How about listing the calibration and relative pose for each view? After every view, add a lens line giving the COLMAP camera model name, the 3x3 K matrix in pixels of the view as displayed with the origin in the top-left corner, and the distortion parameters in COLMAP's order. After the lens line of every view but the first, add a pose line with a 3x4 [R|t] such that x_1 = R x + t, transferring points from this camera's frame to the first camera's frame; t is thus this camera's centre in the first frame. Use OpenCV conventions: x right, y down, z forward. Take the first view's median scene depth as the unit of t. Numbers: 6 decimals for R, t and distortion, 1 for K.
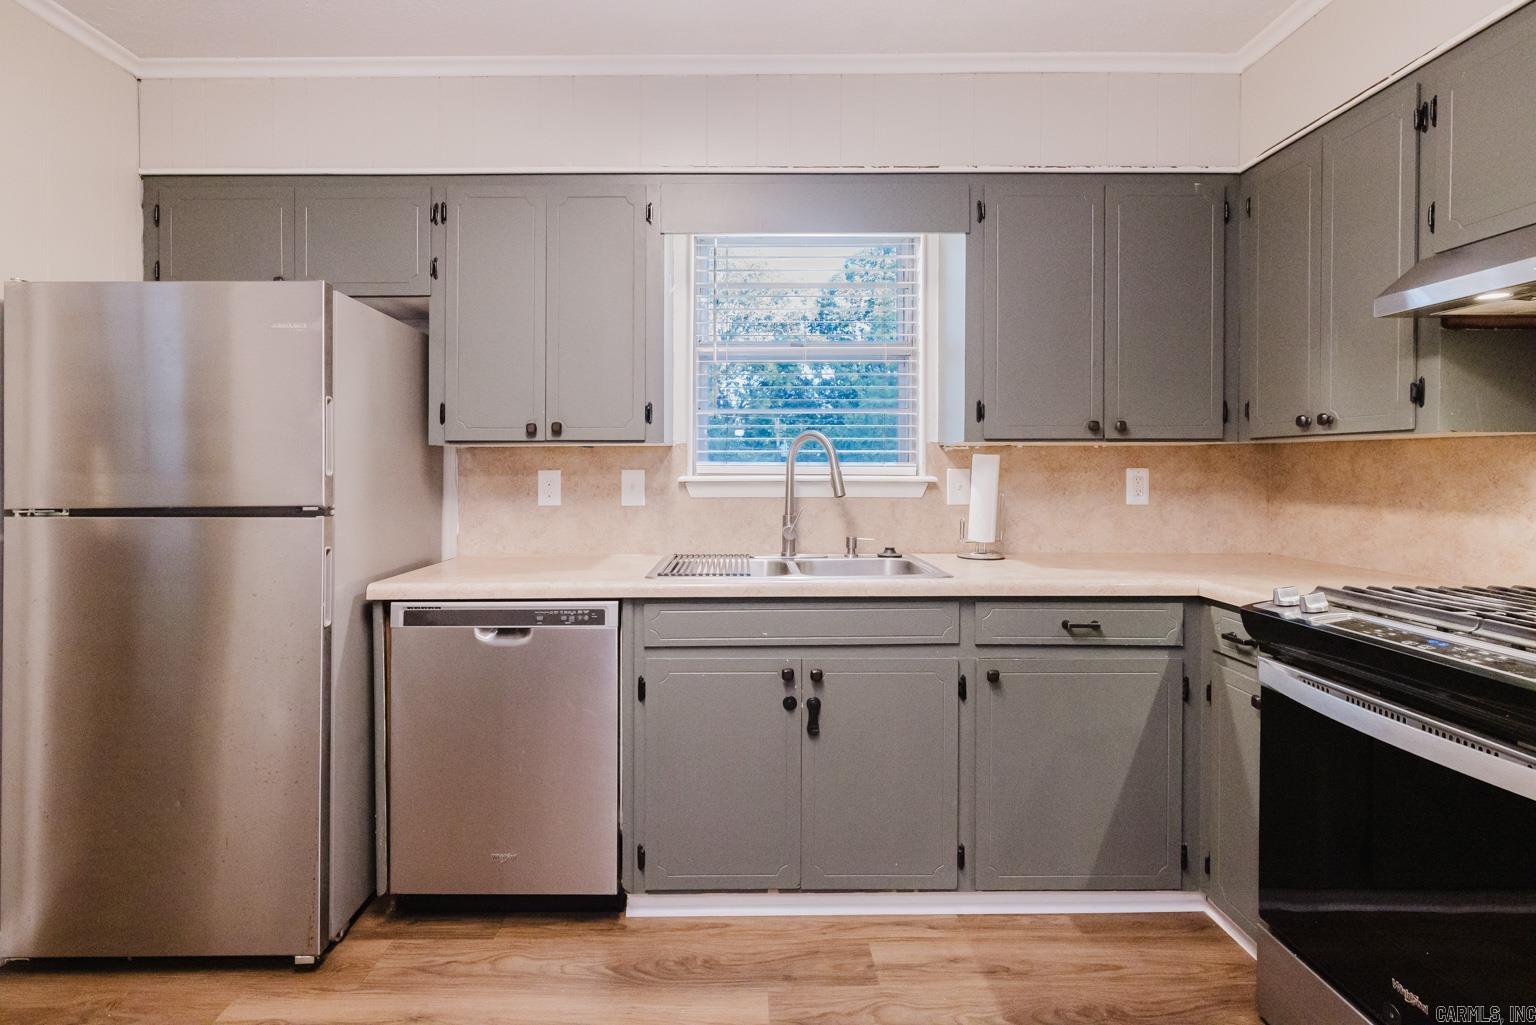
lens RADIAL K [[755.3, 0, 748.3], [0, 755.3, 471.9], [0, 0, 1]] dist [-0.001829, 0.002232]
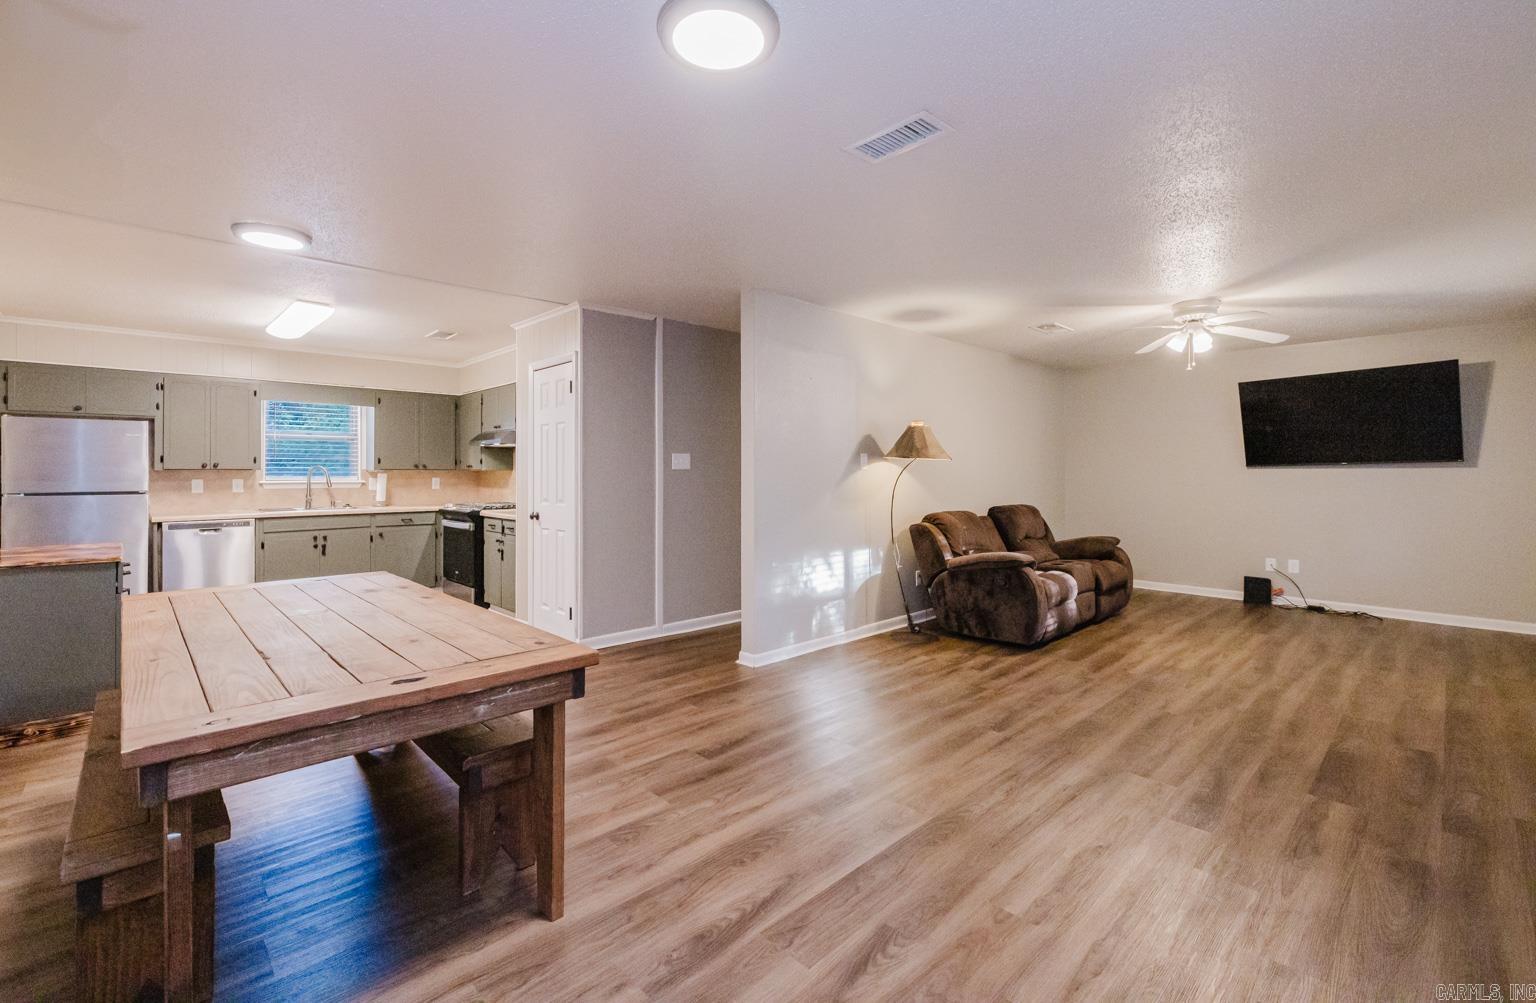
lens RADIAL K [[664.4, 0, 756.0], [0, 664.4, 470.8], [0, 0, 1]] dist [0.002267, 0.000803]
pose [[0.727051, 0.003024, 0.686577, -0.565987], [0.003575, 0.999960, -0.008189, -0.008086], [-0.686575, 0.008409, 0.727011, -2.582185]]
